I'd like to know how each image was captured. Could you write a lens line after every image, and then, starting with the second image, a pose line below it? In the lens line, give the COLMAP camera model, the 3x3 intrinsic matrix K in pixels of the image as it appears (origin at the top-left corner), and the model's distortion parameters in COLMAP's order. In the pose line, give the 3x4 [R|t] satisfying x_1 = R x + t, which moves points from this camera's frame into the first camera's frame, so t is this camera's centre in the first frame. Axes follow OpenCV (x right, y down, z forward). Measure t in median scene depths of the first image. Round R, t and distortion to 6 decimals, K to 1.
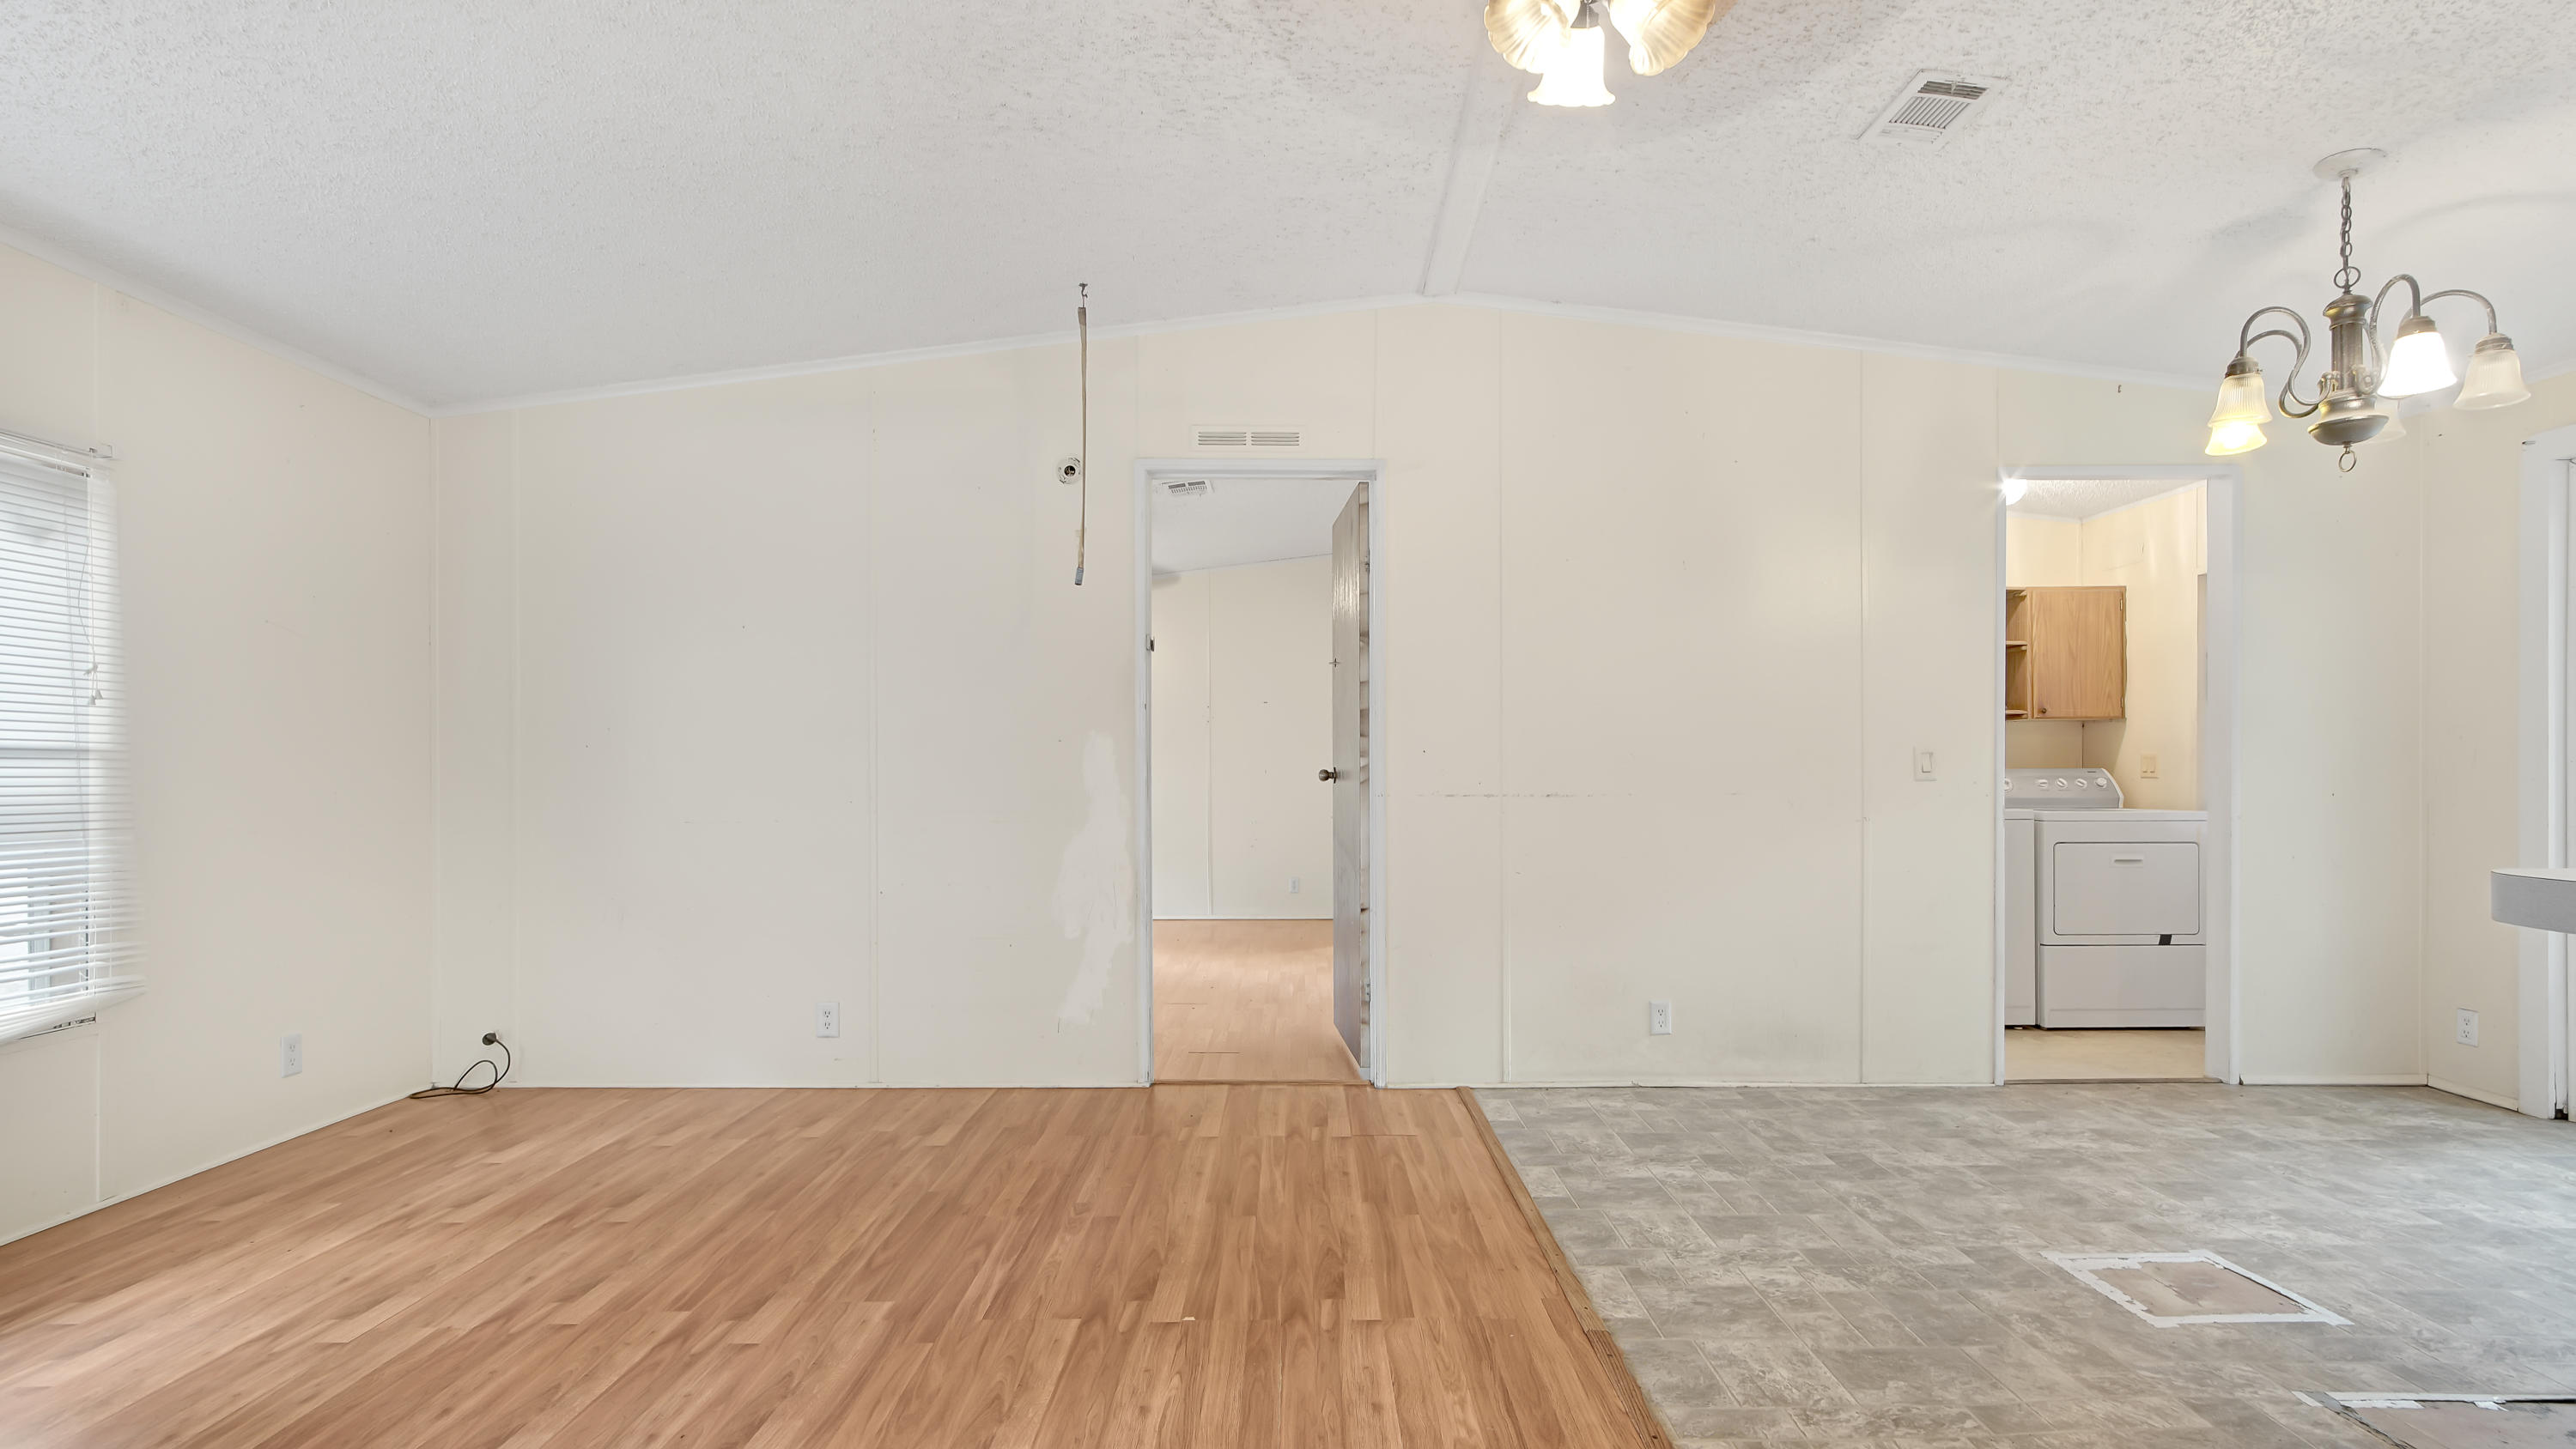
lens RADIAL K [[1221.1, 0, 1292.6], [0, 1221.1, 773.6], [0, 0, 1]] dist [-0.019797, 0.011226]
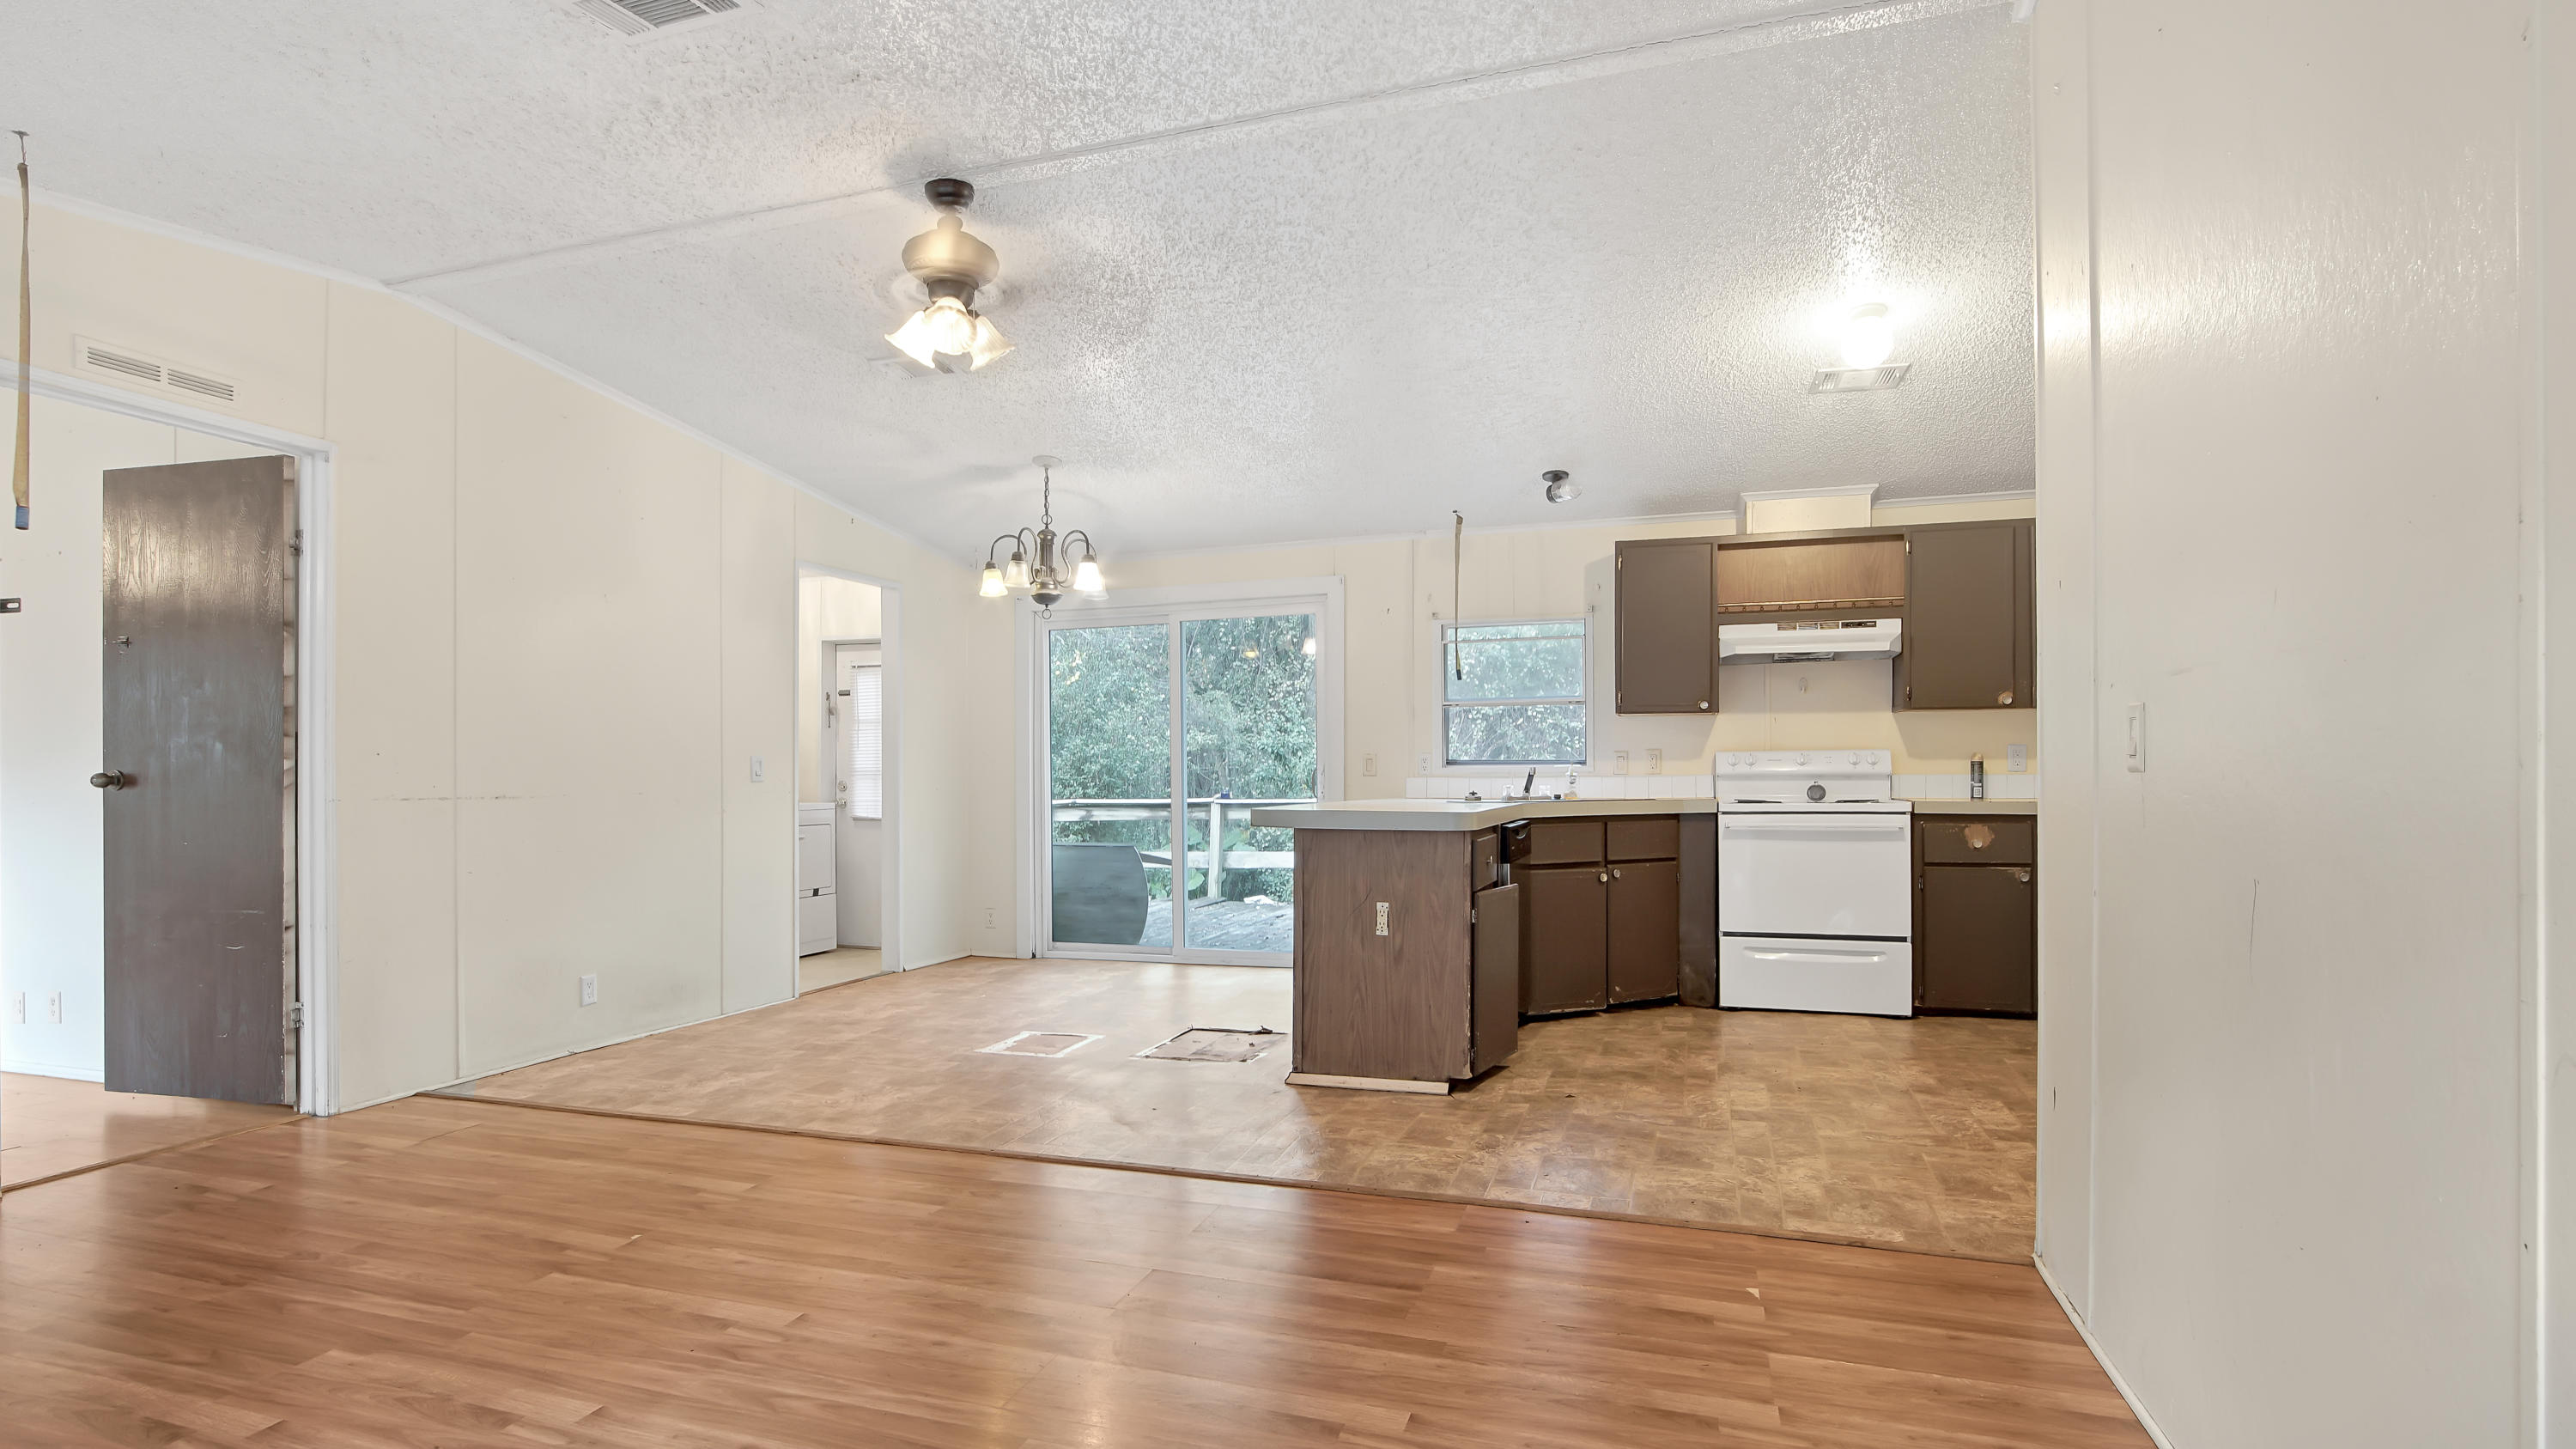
lens RADIAL K [[1221.5, 0, 1292.6], [0, 1221.5, 773.6], [0, 0, 1]] dist [-0.019797, 0.011226]
pose [[0.312006, 0.000148, 0.950080, -0.522024], [0.002056, 0.999998, -0.000831, -0.000561], [-0.950078, 0.002213, 0.312005, 0.010539]]
